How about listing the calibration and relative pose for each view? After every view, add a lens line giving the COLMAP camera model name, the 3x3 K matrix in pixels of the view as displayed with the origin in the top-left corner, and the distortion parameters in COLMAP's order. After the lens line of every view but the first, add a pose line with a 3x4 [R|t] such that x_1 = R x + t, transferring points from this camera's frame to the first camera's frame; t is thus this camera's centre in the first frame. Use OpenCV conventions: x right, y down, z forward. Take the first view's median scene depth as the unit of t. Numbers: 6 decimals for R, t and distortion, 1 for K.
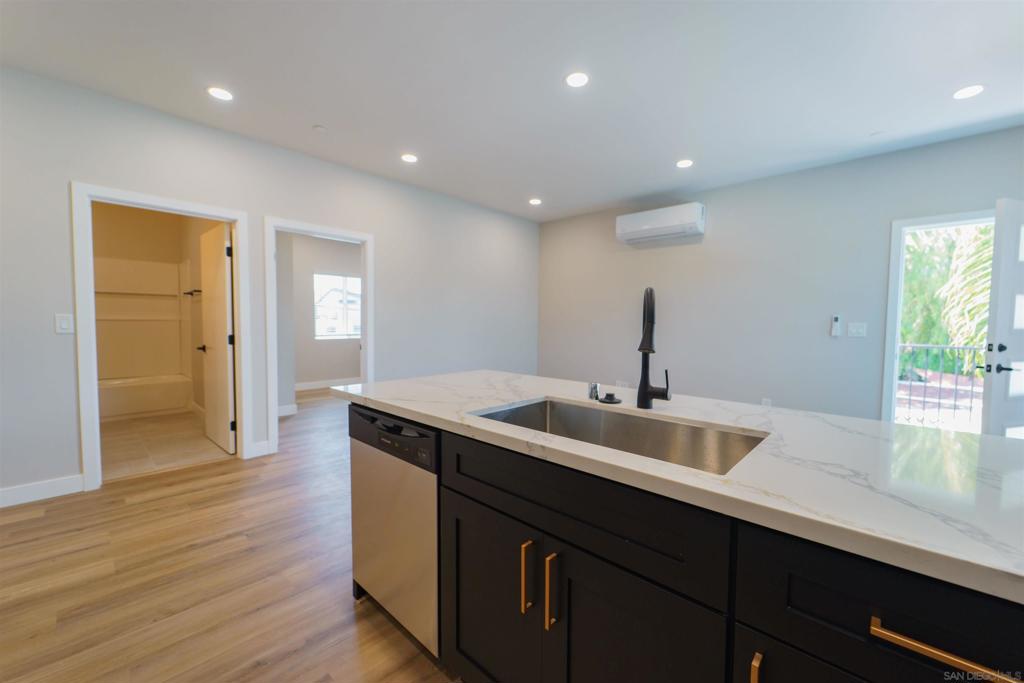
lens RADIAL K [[408.5, 0, 512.6], [0, 408.5, 340.5], [0, 0, 1]] dist [0.003439, -0.001703]
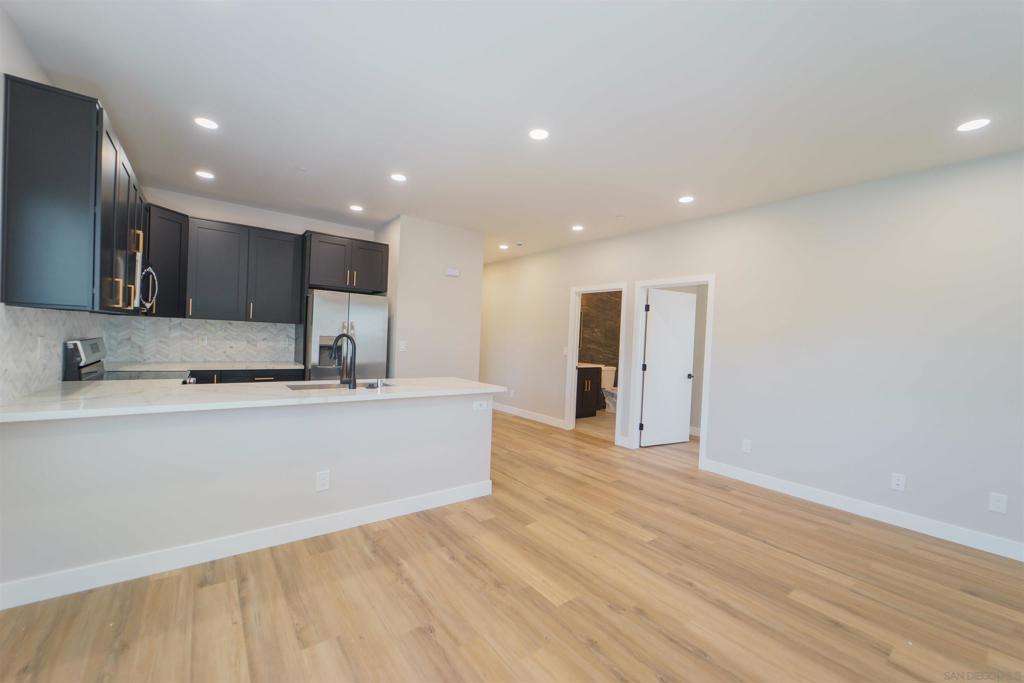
lens RADIAL K [[408.5, 0, 513.3], [0, 408.5, 340.9], [0, 0, 1]] dist [0.003439, -0.001703]
pose [[-0.169216, -0.008633, -0.985541, 1.239039], [-0.087302, 0.996162, 0.006264, -0.092580], [0.981705, 0.087099, -0.169321, 1.170824]]
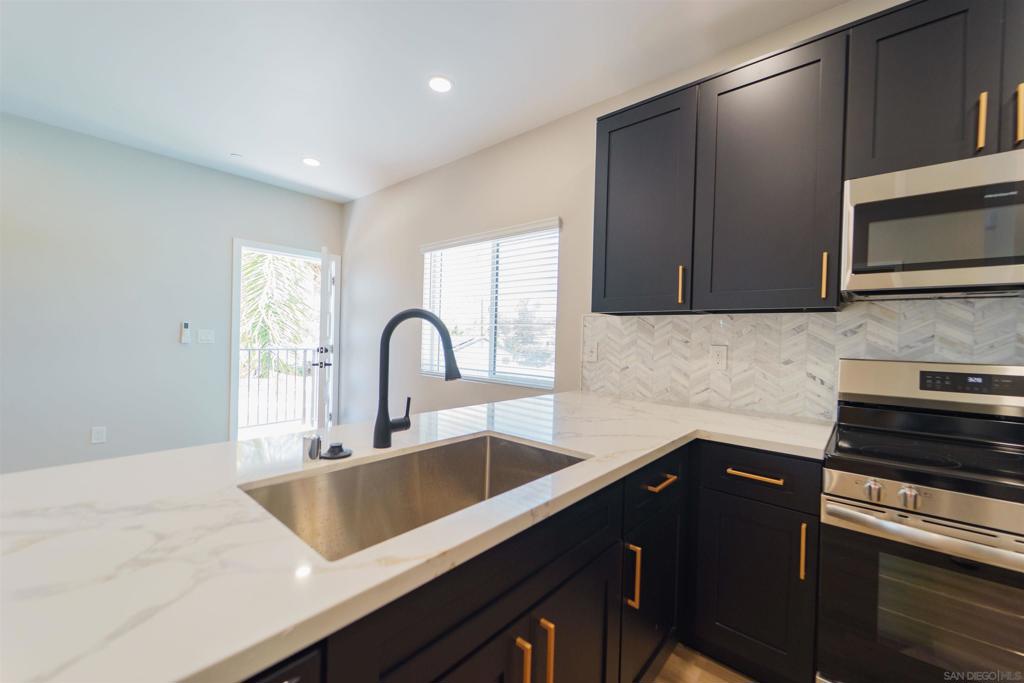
lens RADIAL K [[408.5, 0, 513.9], [0, 408.5, 342.1], [0, 0, 1]] dist [0.003439, -0.001703]
pose [[-0.036027, -0.024079, 0.999061, -0.286277], [0.015762, 0.999572, 0.024659, -0.037451], [-0.999227, 0.016635, -0.035632, 0.407667]]
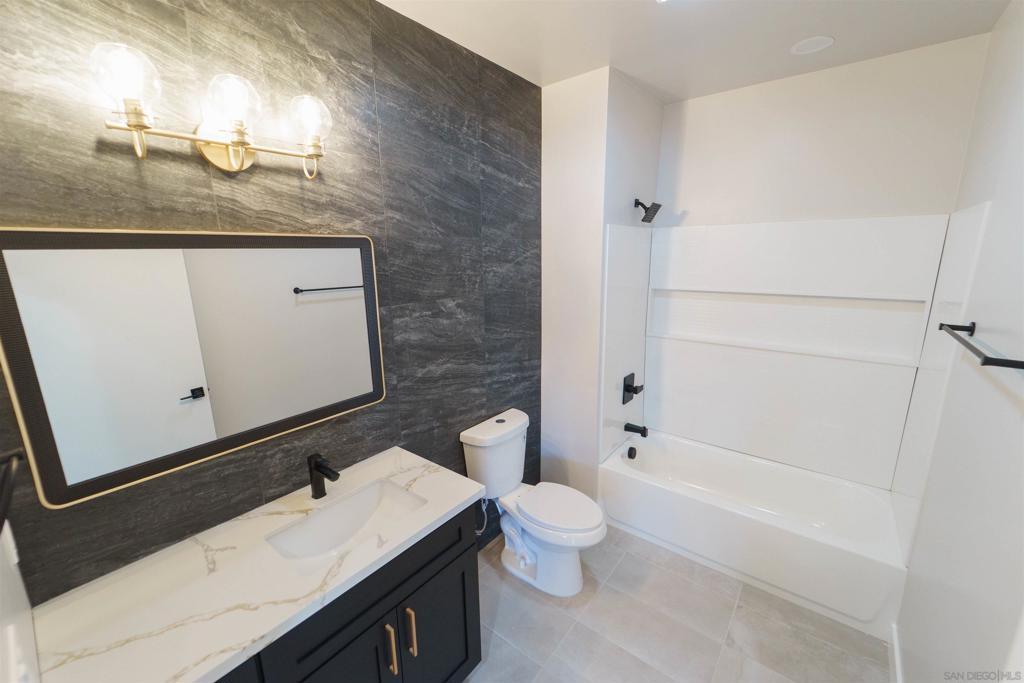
lens RADIAL K [[408.5, 0, 513.4], [0, 408.5, 342.0], [0, 0, 1]] dist [0.003439, -0.001703]
pose [[0.079337, 0.203464, -0.975863, -1.058977], [-0.029417, 0.979000, 0.201726, -0.300280], [0.996414, 0.012702, 0.083656, 1.311931]]
